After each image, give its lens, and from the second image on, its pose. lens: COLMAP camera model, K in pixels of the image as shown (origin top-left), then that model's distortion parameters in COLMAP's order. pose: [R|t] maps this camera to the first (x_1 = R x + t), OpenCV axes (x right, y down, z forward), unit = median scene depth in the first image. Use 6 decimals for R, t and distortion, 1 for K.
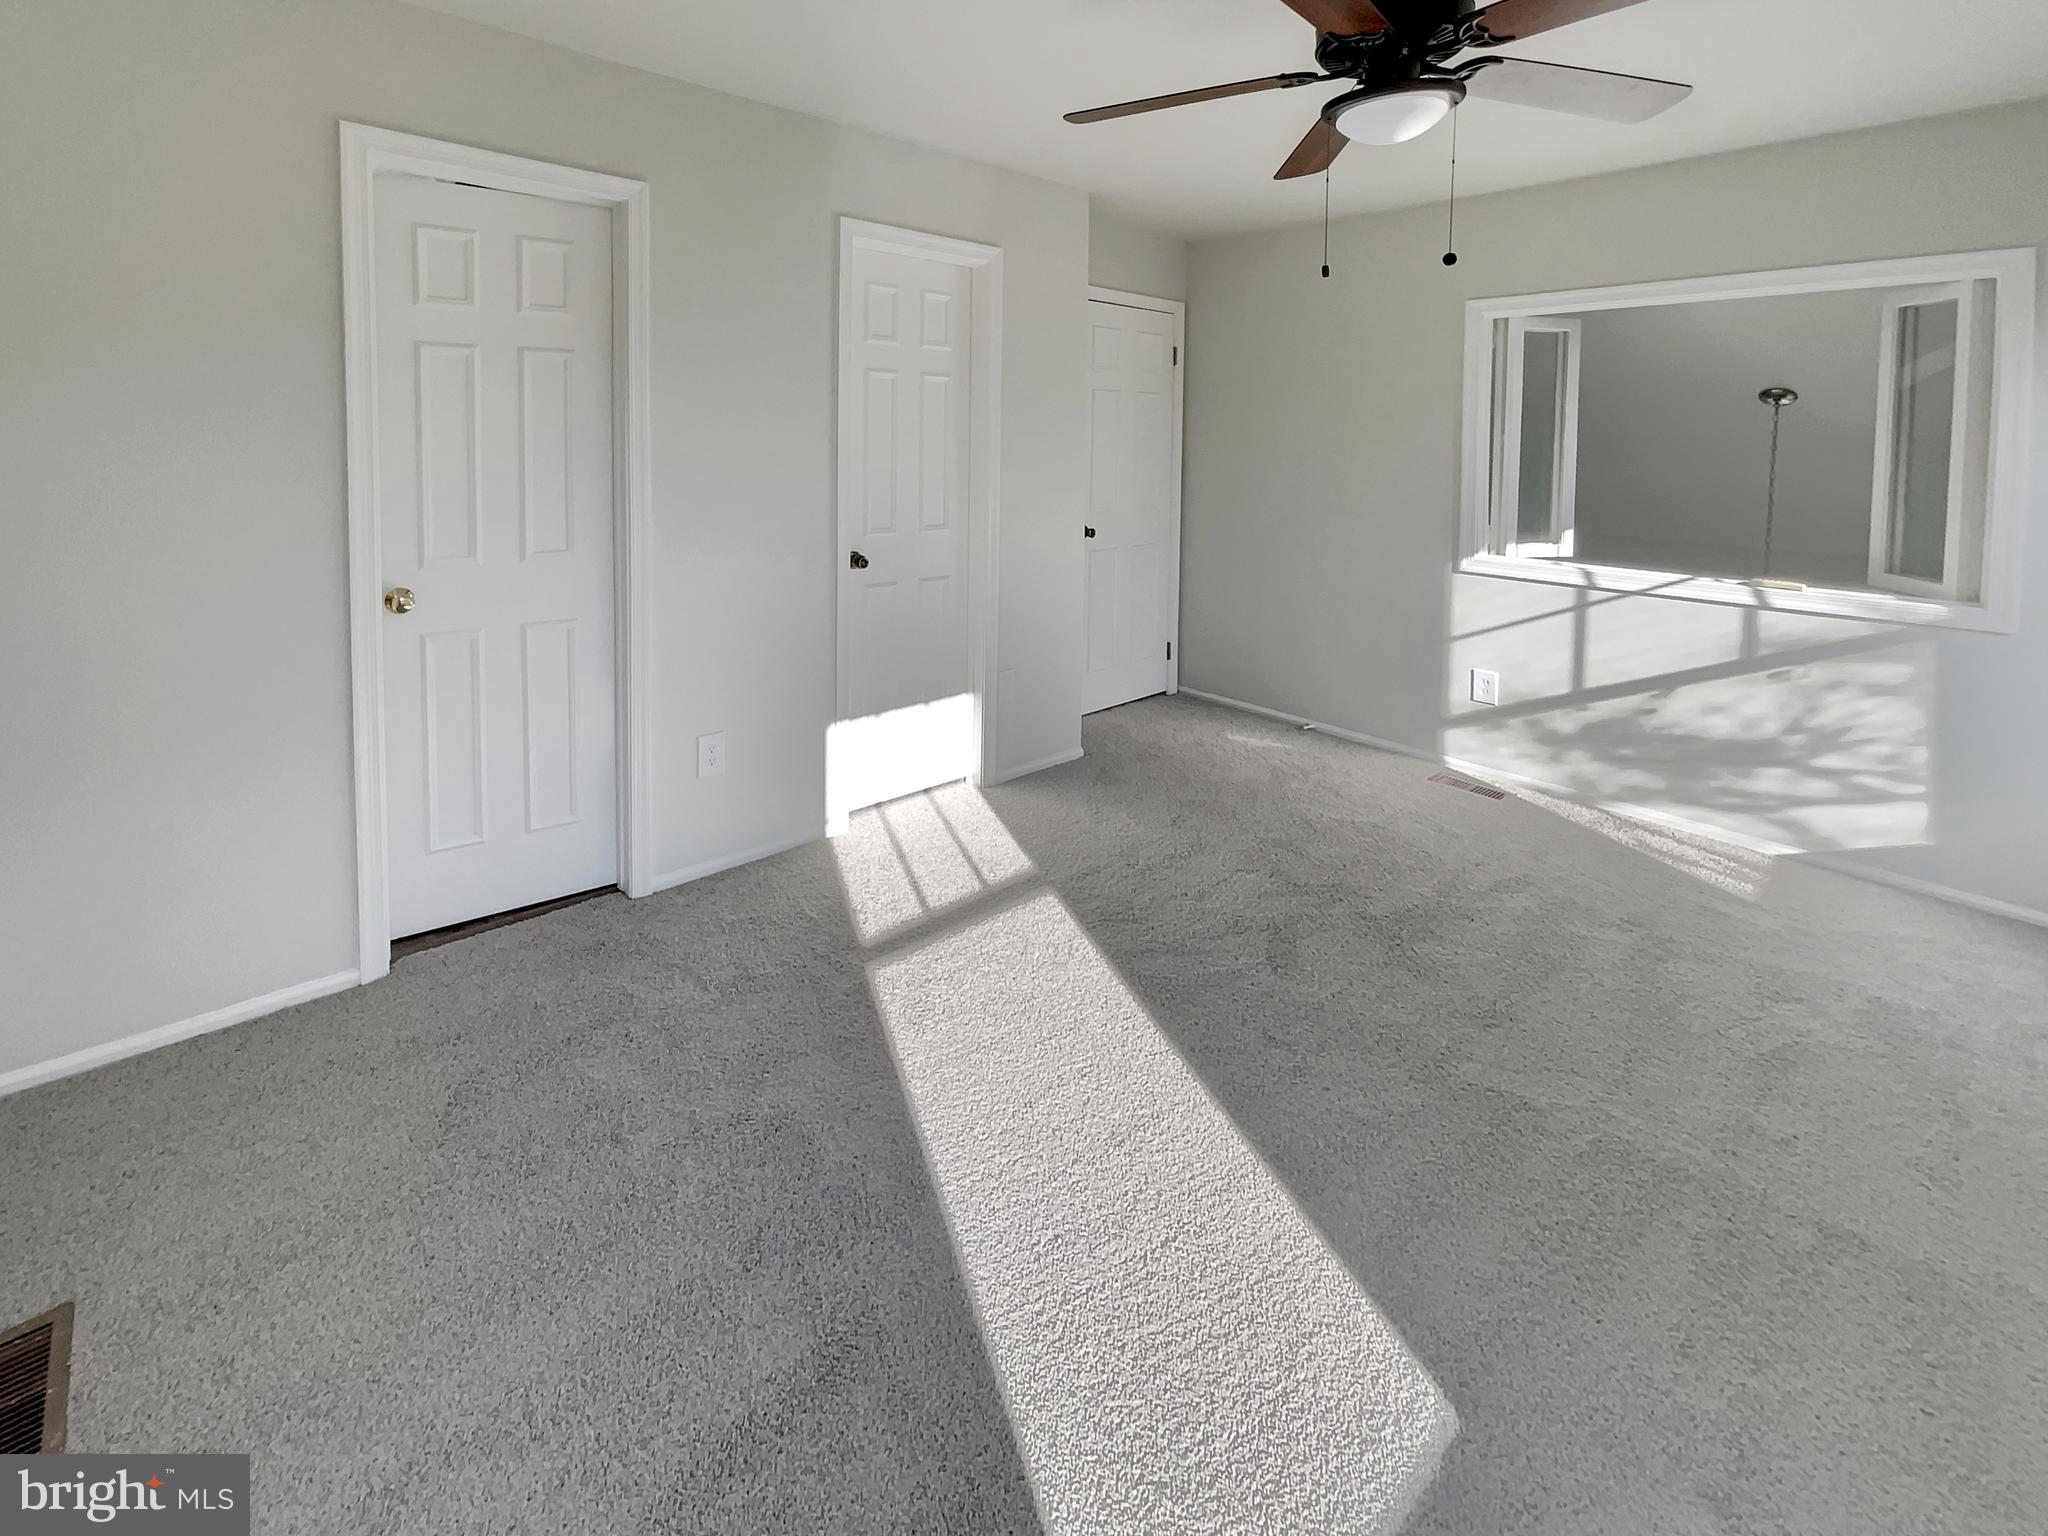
lens RADIAL K [[862.1, 0, 1026.7], [0, 862.1, 819.3], [0, 0, 1]] dist [0.014468, -0.005766]
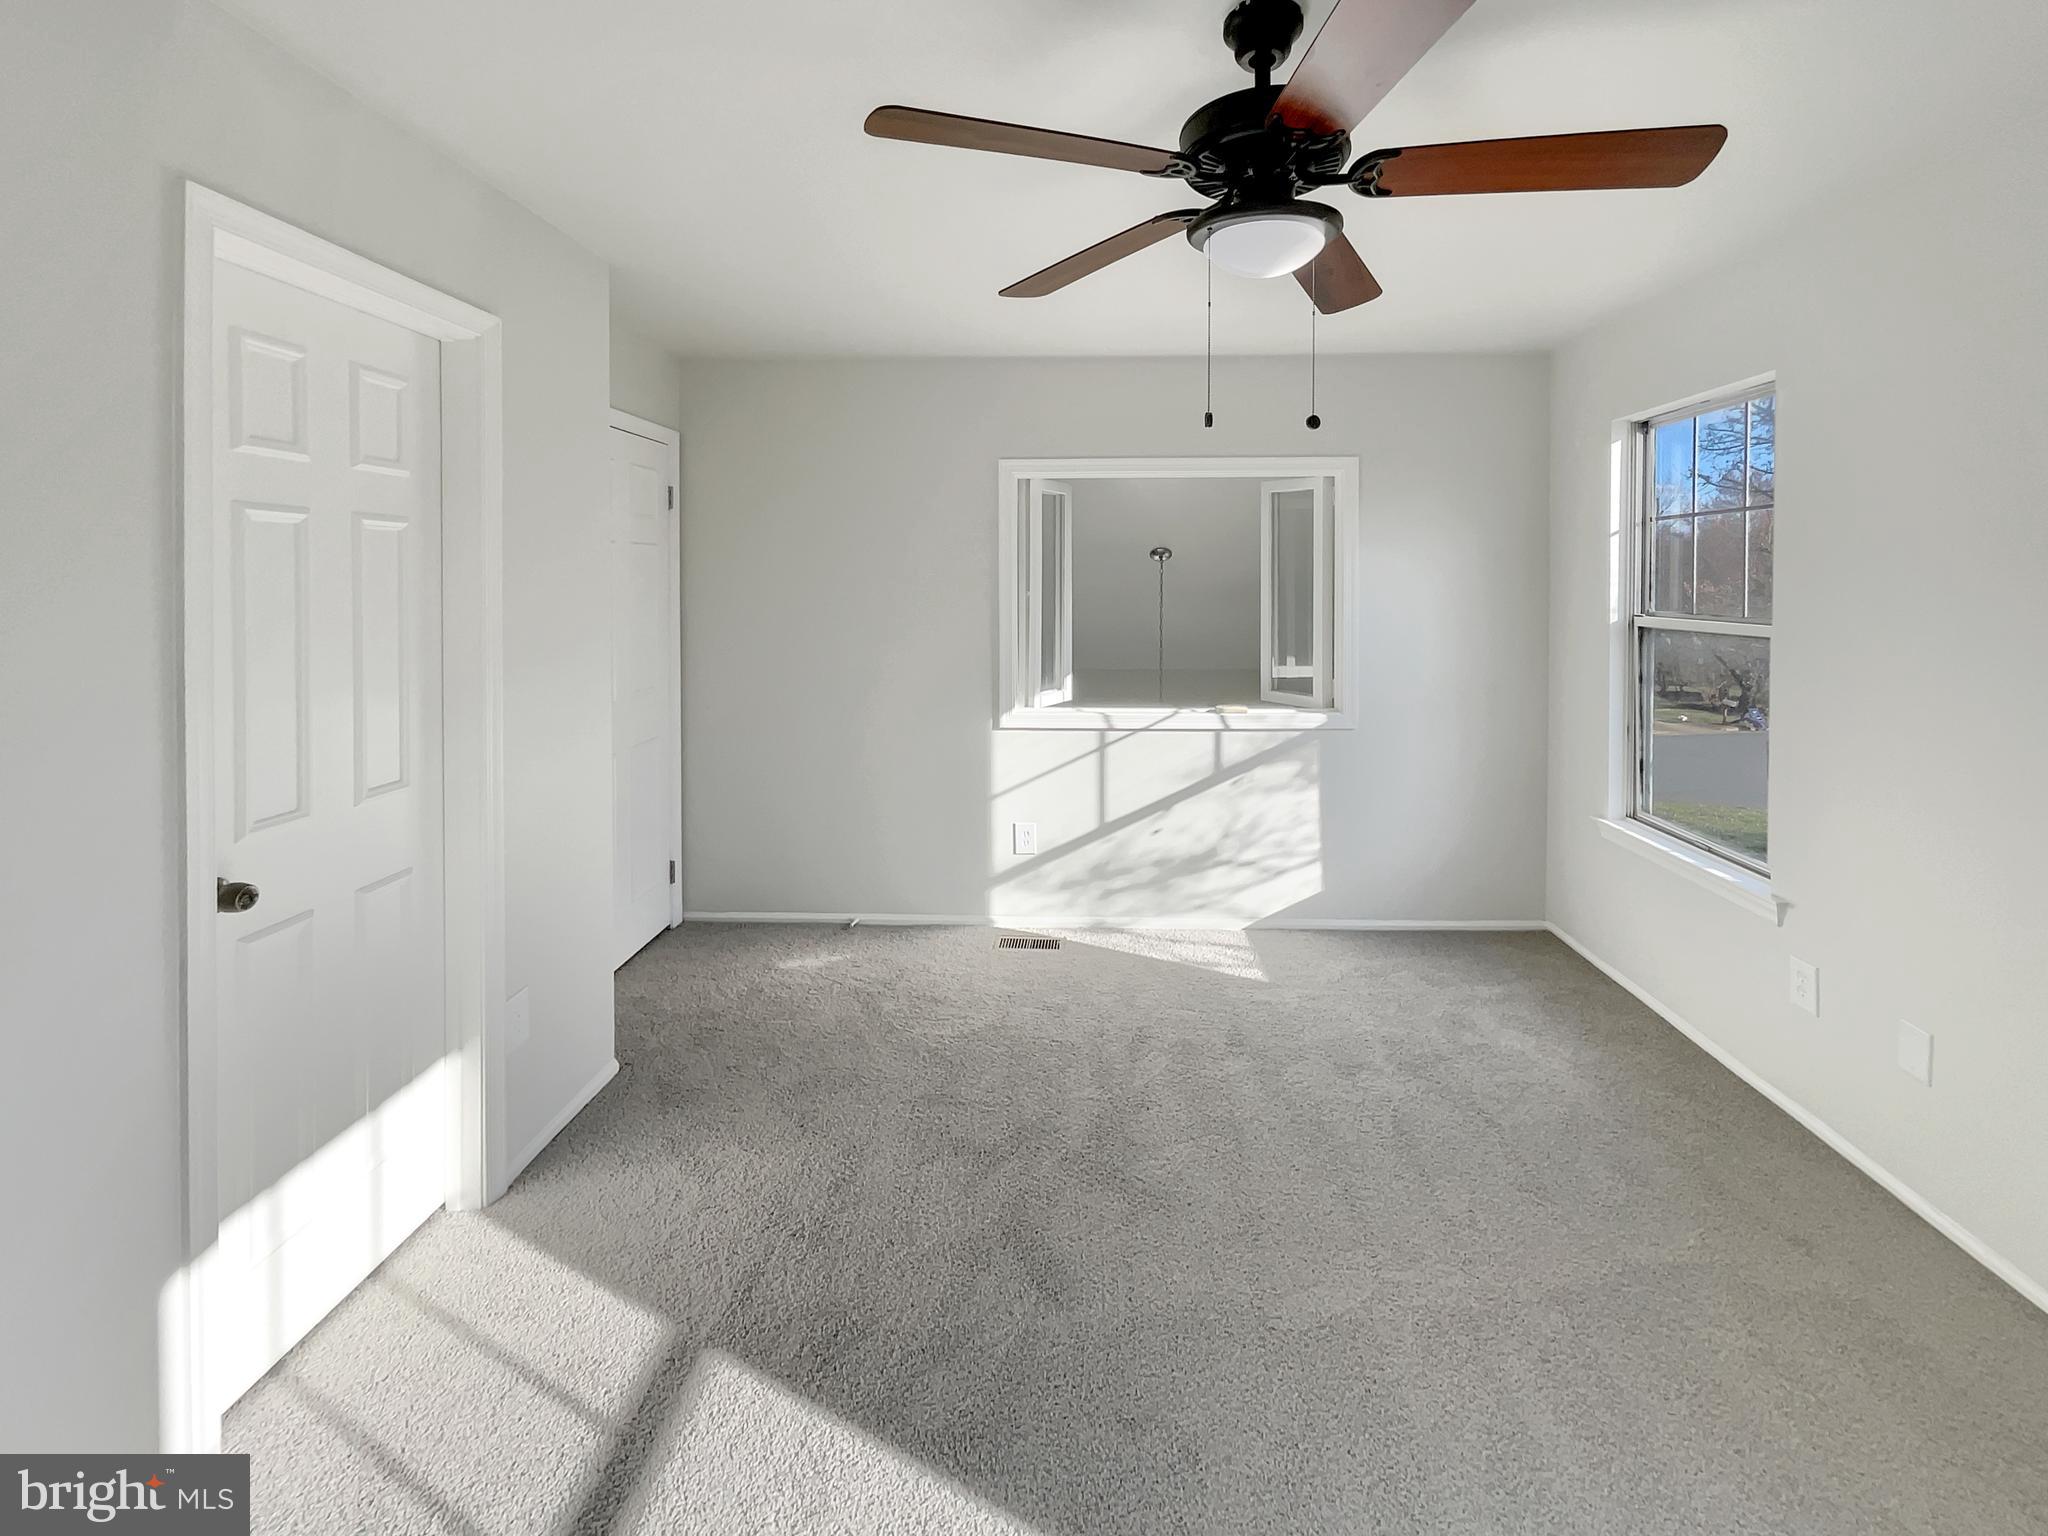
lens RADIAL K [[935.7, 0, 1028.8], [0, 935.7, 764.6], [0, 0, 1]] dist [-0.017911, 0.013330]
pose [[0.733340, -0.142074, 0.664852, -0.149624], [0.277519, 0.955294, -0.101968, -0.148373], [-0.620642, 0.259286, 0.739983, 0.275449]]
